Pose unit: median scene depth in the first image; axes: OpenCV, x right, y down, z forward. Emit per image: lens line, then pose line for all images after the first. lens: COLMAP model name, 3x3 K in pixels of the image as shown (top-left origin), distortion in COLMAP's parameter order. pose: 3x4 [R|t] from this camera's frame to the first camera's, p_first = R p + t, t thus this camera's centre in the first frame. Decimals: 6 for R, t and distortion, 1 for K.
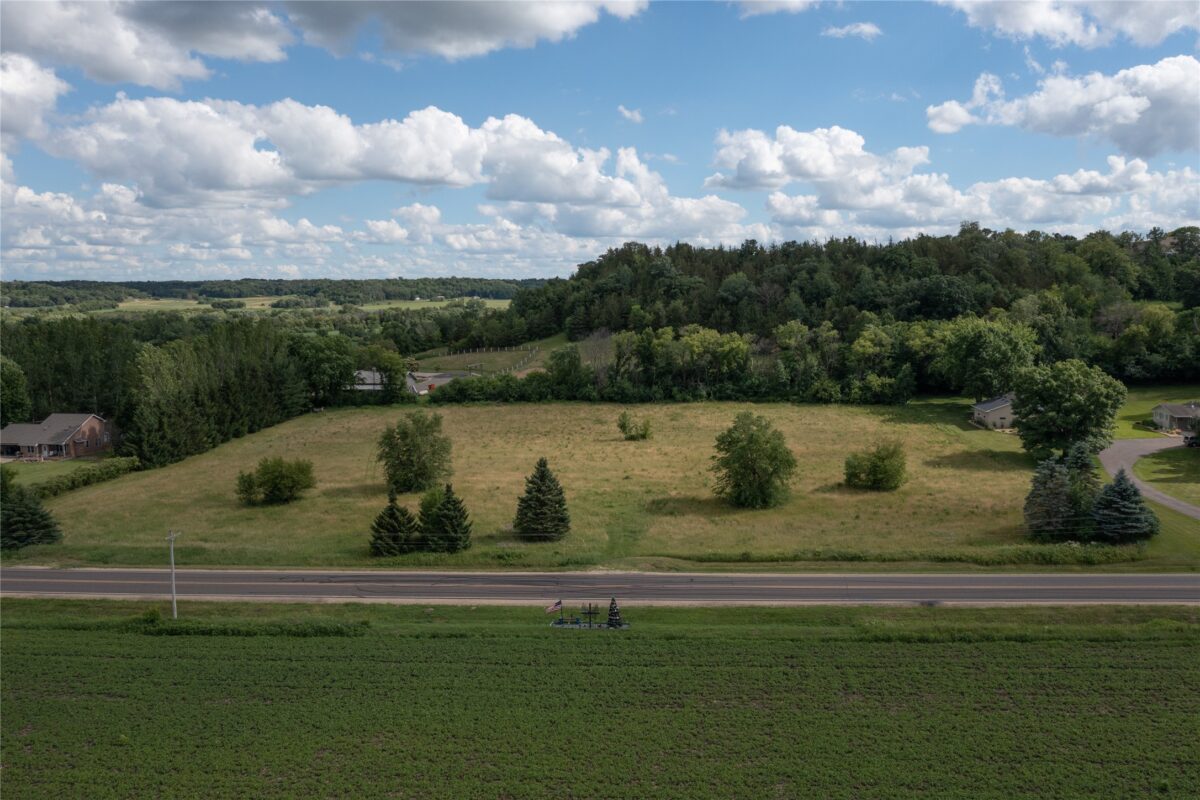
lens RADIAL K [[968.9, 0, 587.5], [0, 968.9, 392.7], [0, 0, 1]] dist [-0.018988, 0.005648]
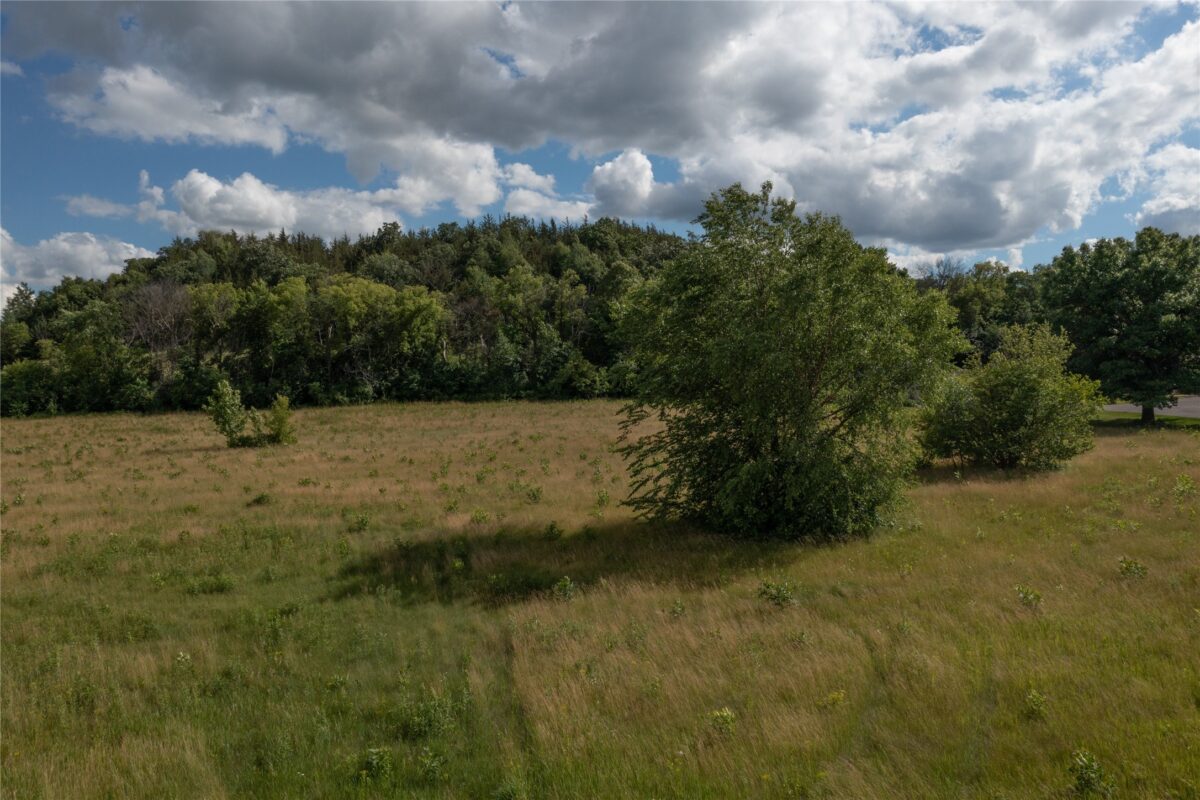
lens RADIAL K [[950.7, 0, 600.0], [0, 950.7, 400.0], [0, 0, 1]] dist [-0.021113, 0.006311]
pose [[0.902494, -0.011146, 0.430557, 0.003666], [0.052476, 0.995063, -0.084237, 0.034437], [-0.427493, 0.098617, 0.898624, 0.270501]]
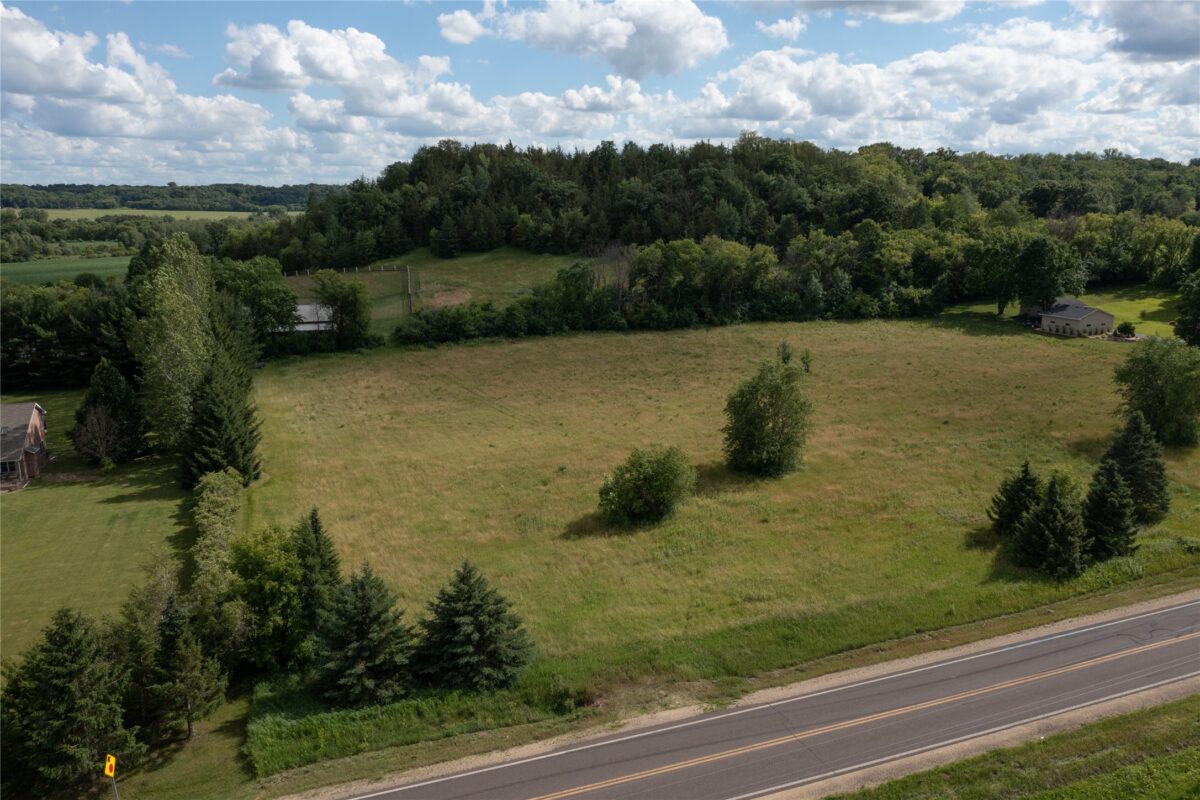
lens RADIAL K [[968.9, 0, 587.5], [0, 968.9, 392.7], [0, 0, 1]] dist [-0.018988, 0.005648]
pose [[0.885330, -0.085533, 0.457027, -0.242368], [0.043241, 0.993821, 0.102230, -0.014390], [-0.462947, -0.070745, 0.883558, 0.163653]]
